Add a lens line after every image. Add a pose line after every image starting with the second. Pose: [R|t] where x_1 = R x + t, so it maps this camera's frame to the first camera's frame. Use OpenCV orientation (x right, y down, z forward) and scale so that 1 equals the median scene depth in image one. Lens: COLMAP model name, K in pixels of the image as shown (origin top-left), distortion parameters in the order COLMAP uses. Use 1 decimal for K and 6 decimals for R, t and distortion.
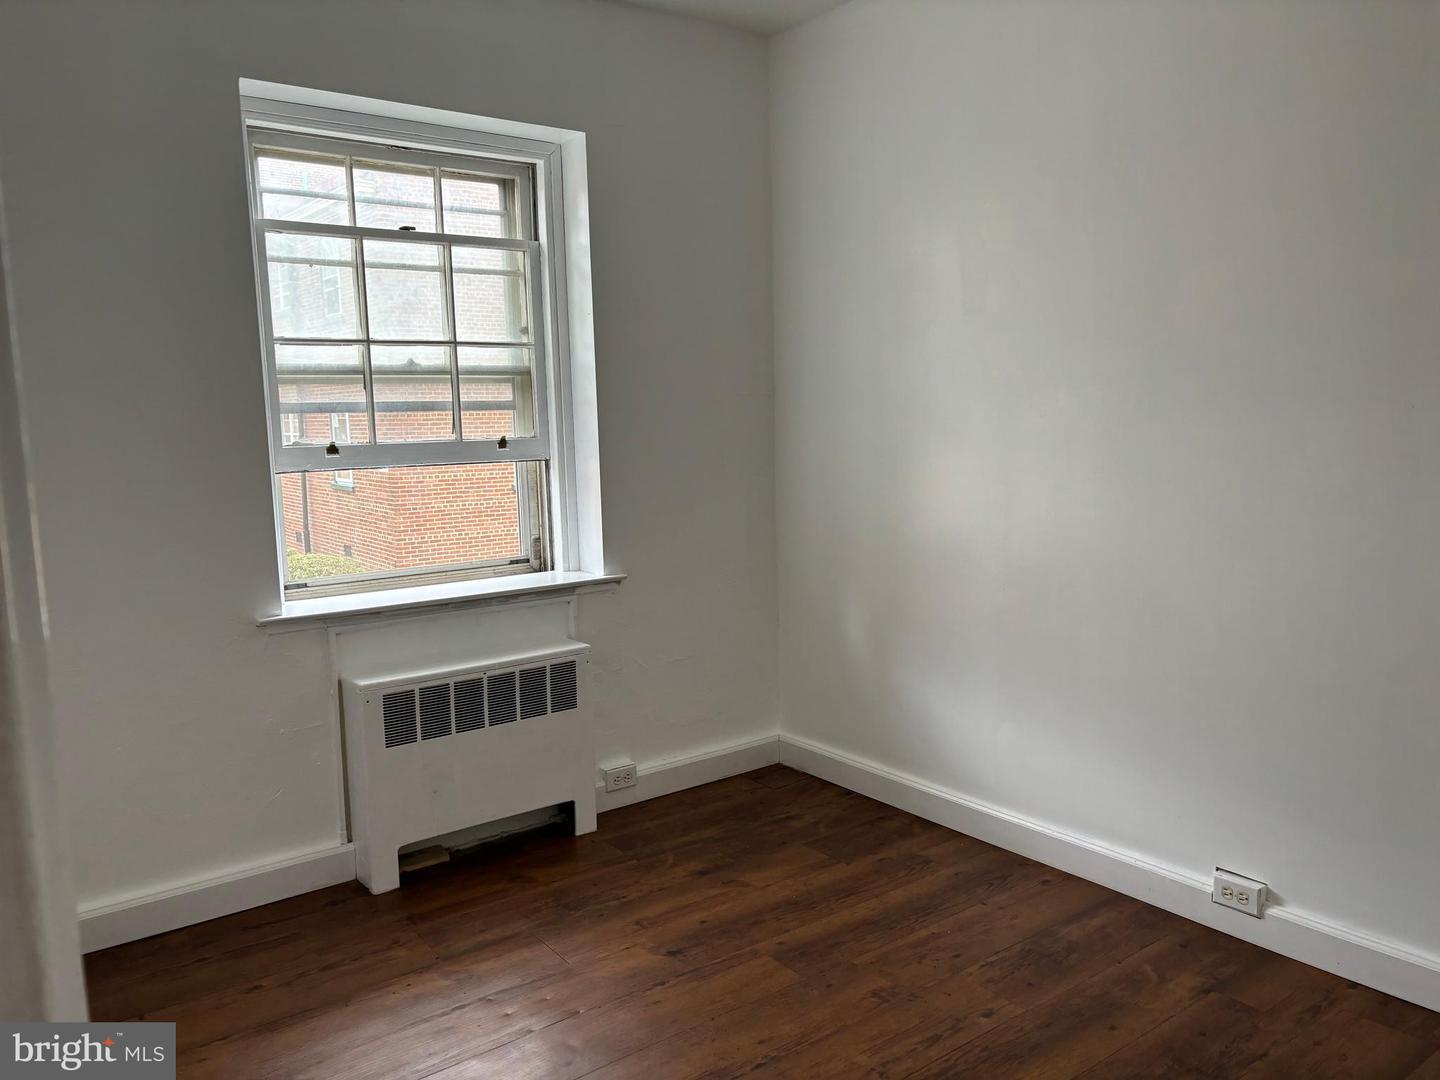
lens RADIAL K [[1093.6, 0, 715.4], [0, 1093.6, 537.2], [0, 0, 1]] dist [0.053916, -0.058881]
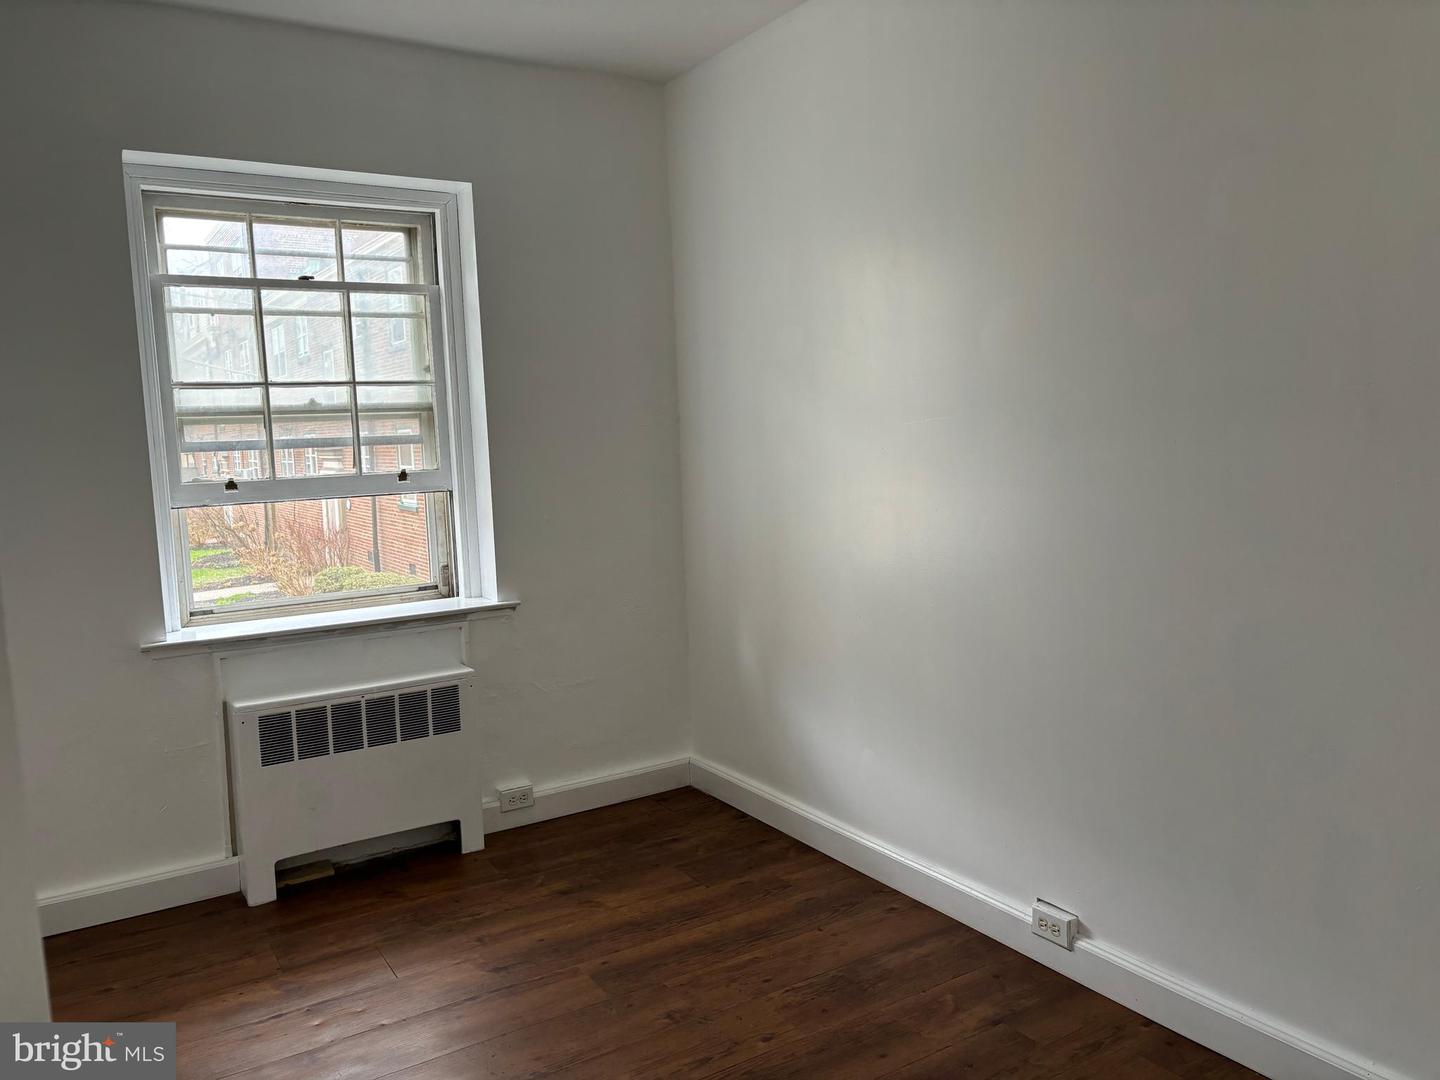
lens RADIAL K [[1093.6, 0, 718.6], [0, 1093.6, 522.1], [0, 0, 1]] dist [0.053916, -0.058881]
pose [[0.996001, -0.005870, -0.089143, 0.219436], [0.003406, 0.999609, -0.027768, -0.012318], [0.089272, 0.027353, 0.995632, -0.023742]]
